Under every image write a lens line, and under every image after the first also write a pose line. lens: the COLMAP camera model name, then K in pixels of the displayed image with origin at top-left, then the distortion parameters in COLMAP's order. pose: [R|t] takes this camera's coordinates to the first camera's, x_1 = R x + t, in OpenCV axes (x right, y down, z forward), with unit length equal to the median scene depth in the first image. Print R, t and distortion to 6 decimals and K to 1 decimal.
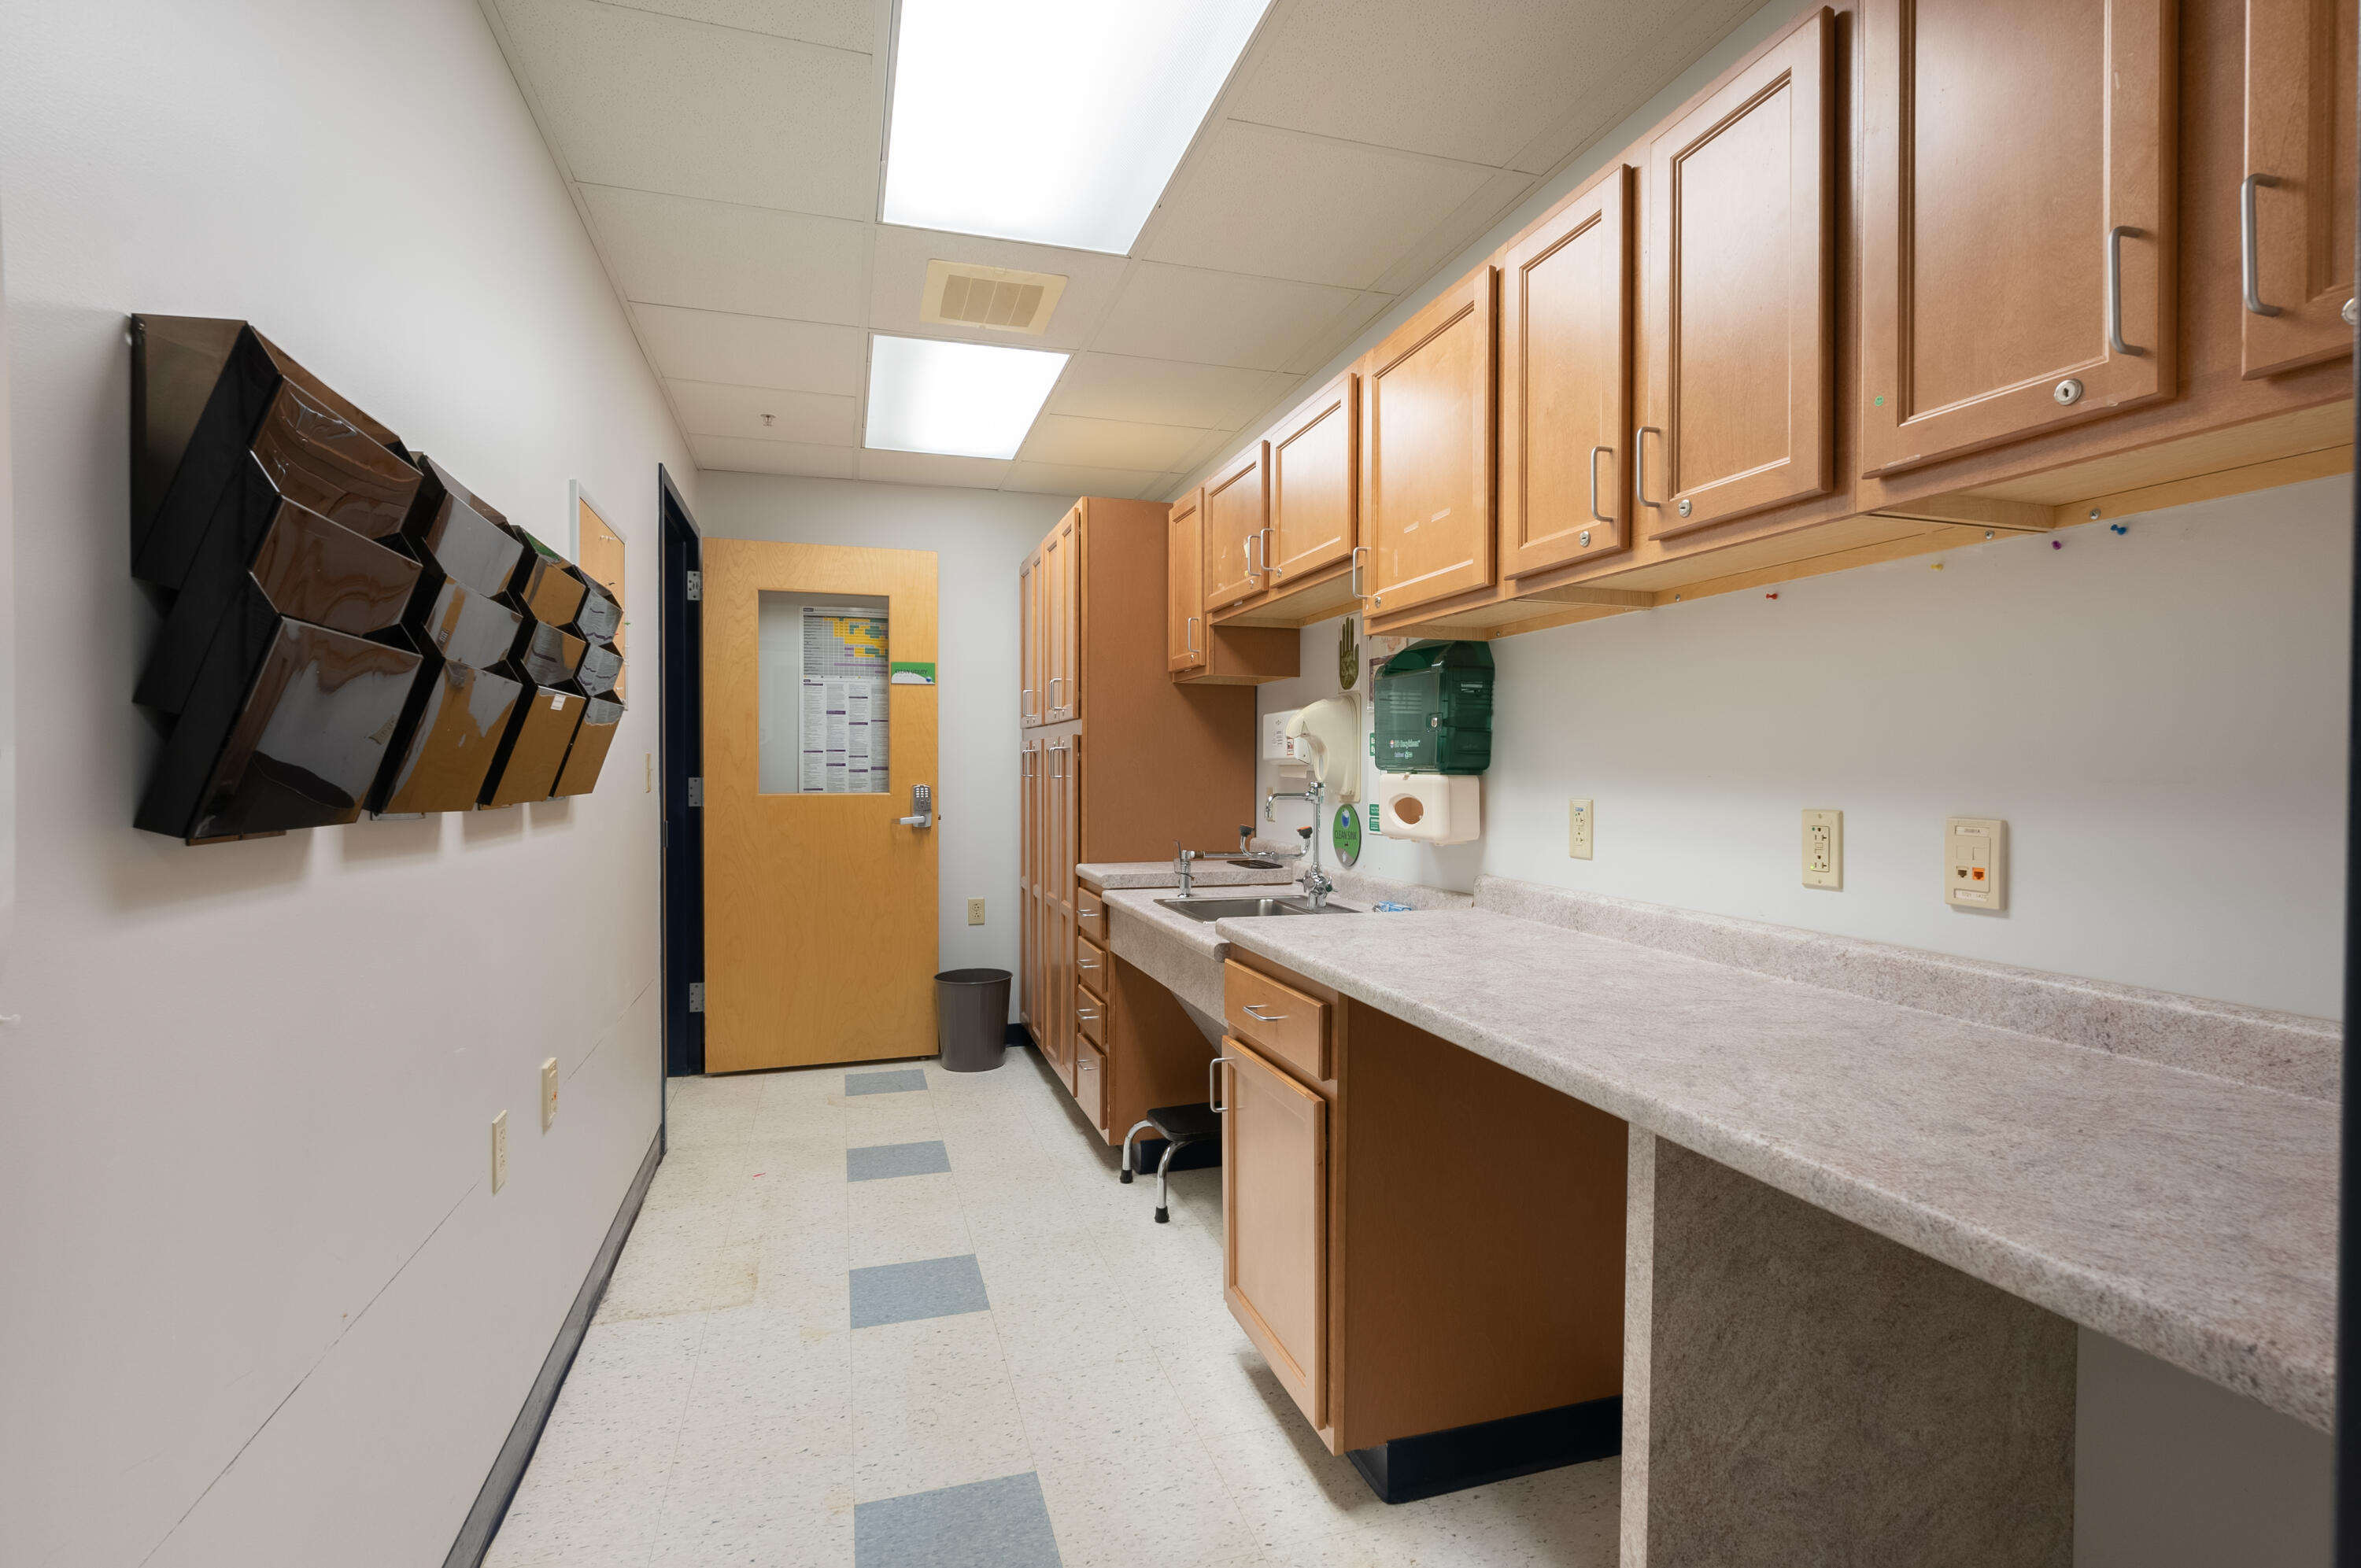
lens RADIAL K [[1131.5, 0, 1180.8], [0, 1131.5, 776.7], [0, 0, 1]] dist [-0.000203, -0.000040]
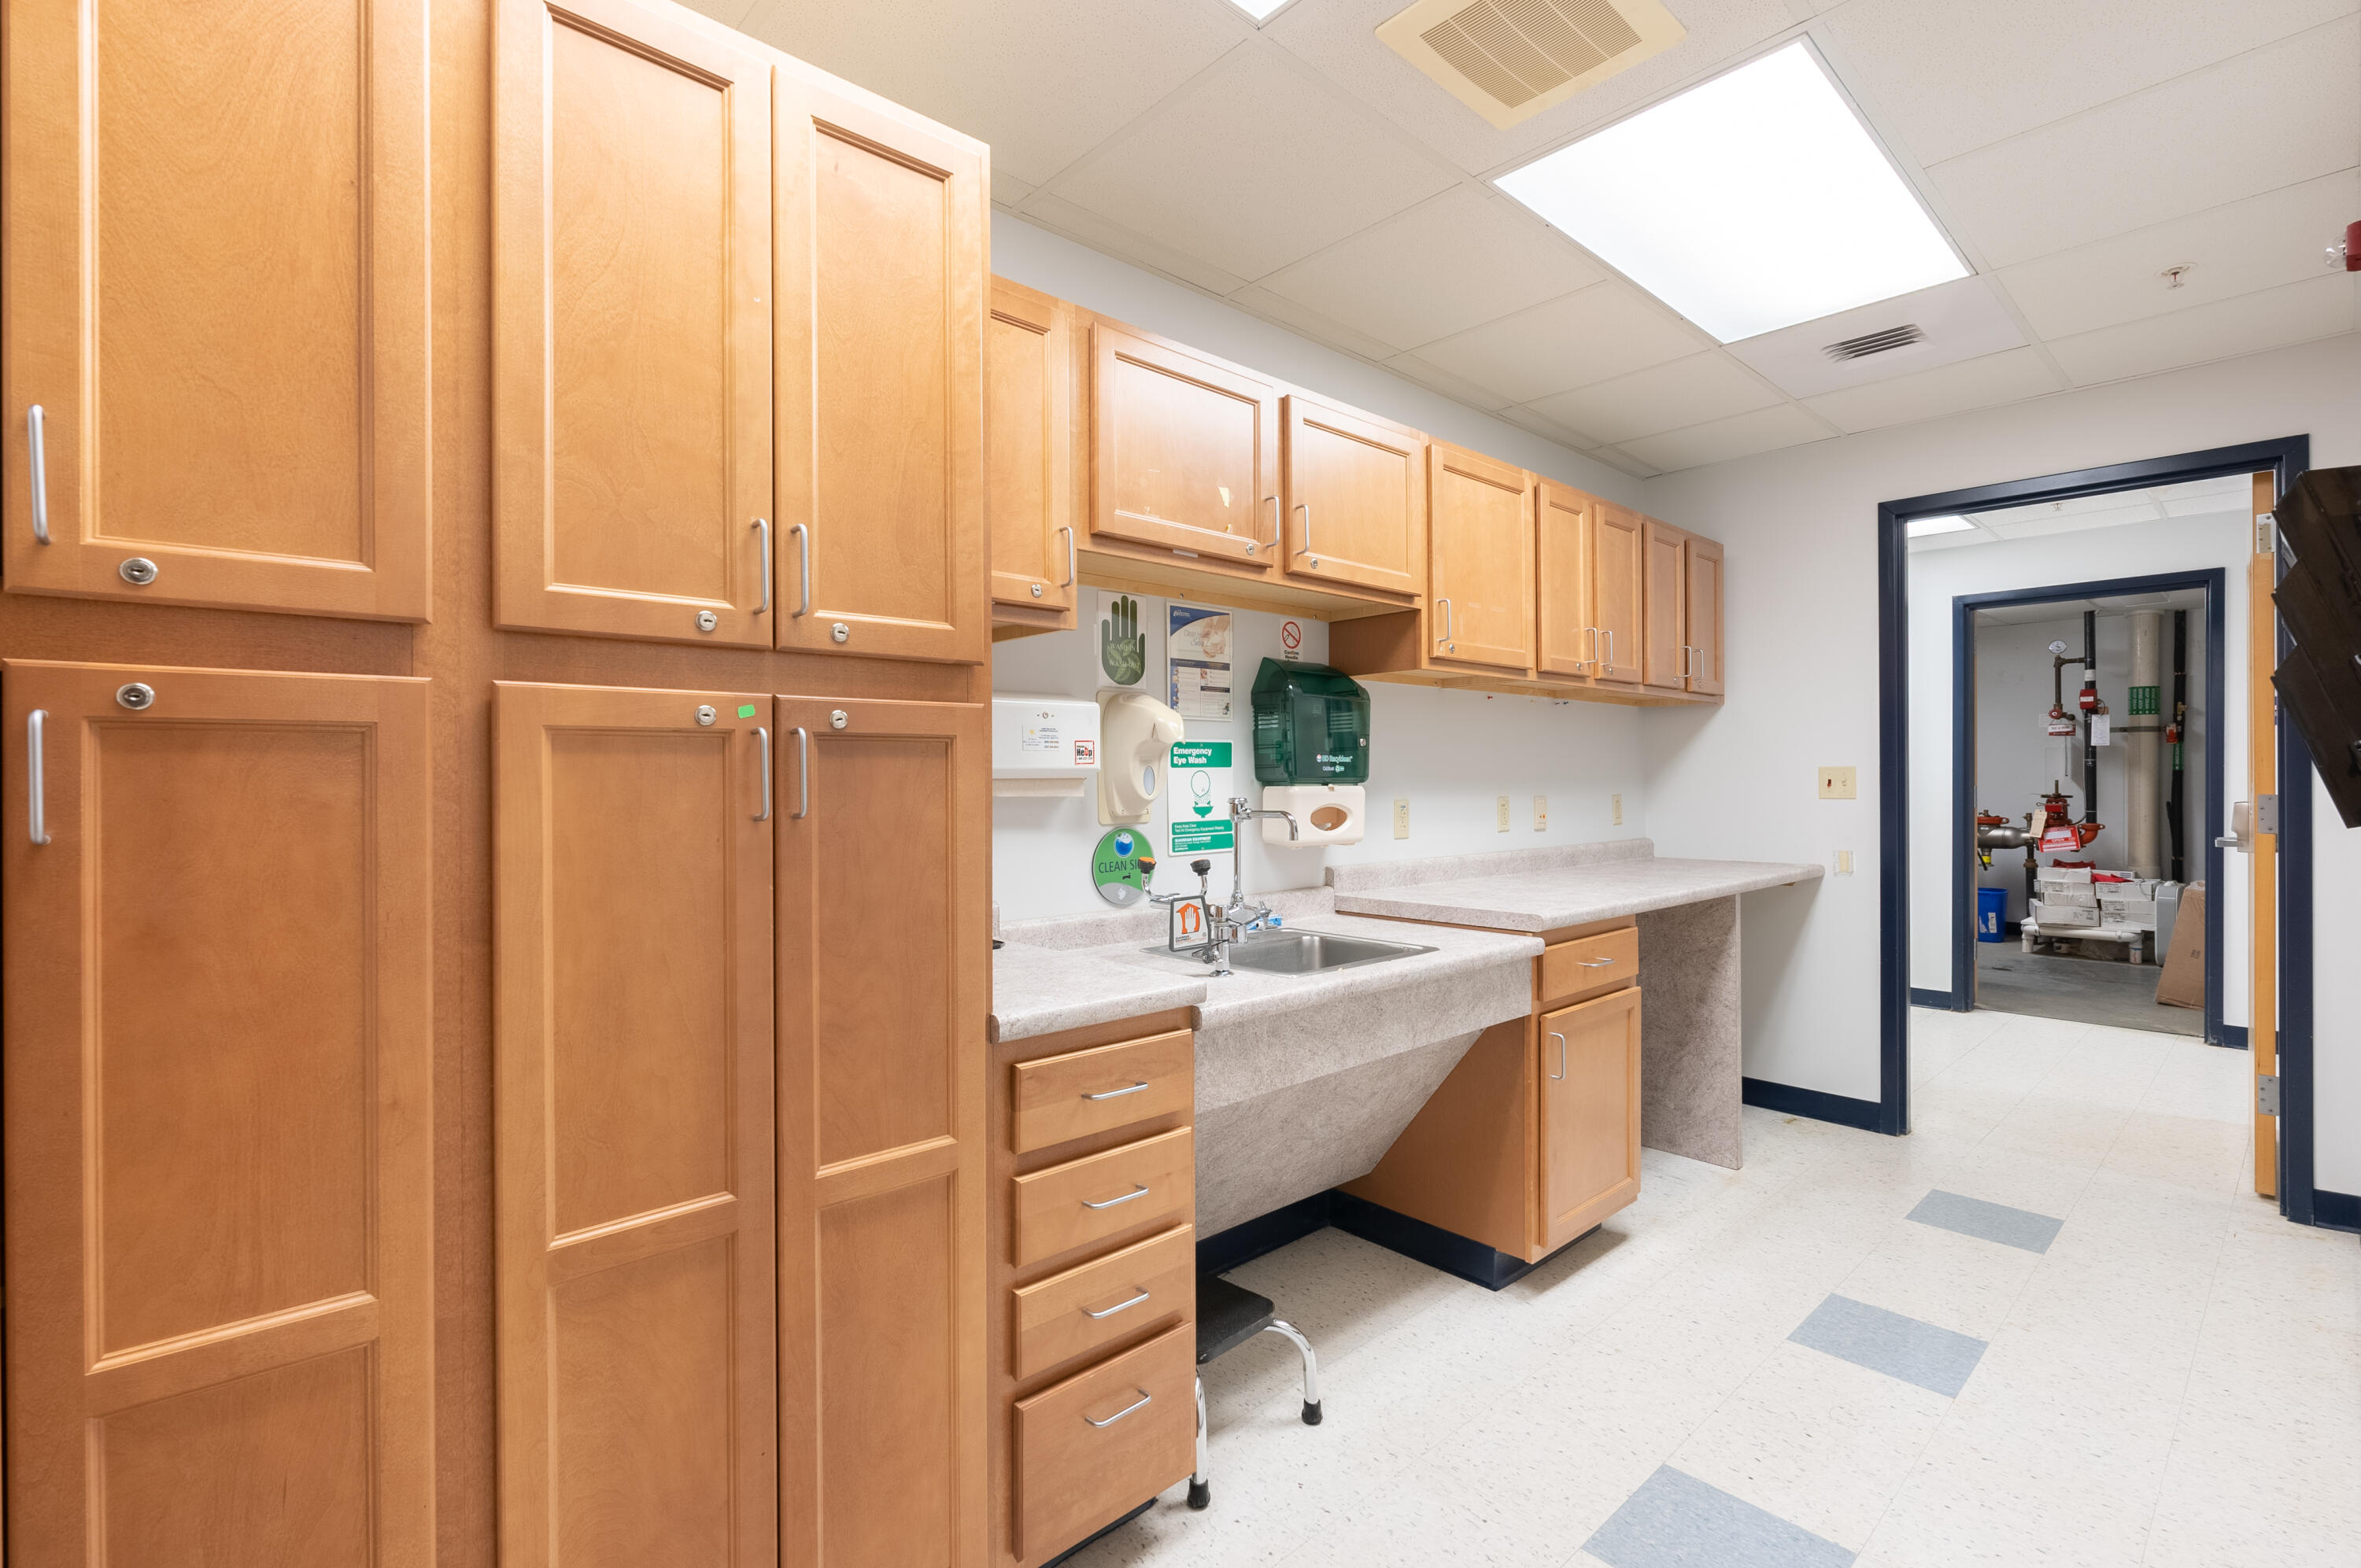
lens RADIAL K [[1070.8, 0, 1164.8], [0, 1070.8, 768.8], [0, 0, 1]] dist [0.001071, 0.000470]
pose [[-0.426740, 0.004660, 0.904362, -0.703332], [0.009797, 0.999952, -0.000530, -0.020699], [-0.904321, 0.008633, -0.426765, 1.636689]]
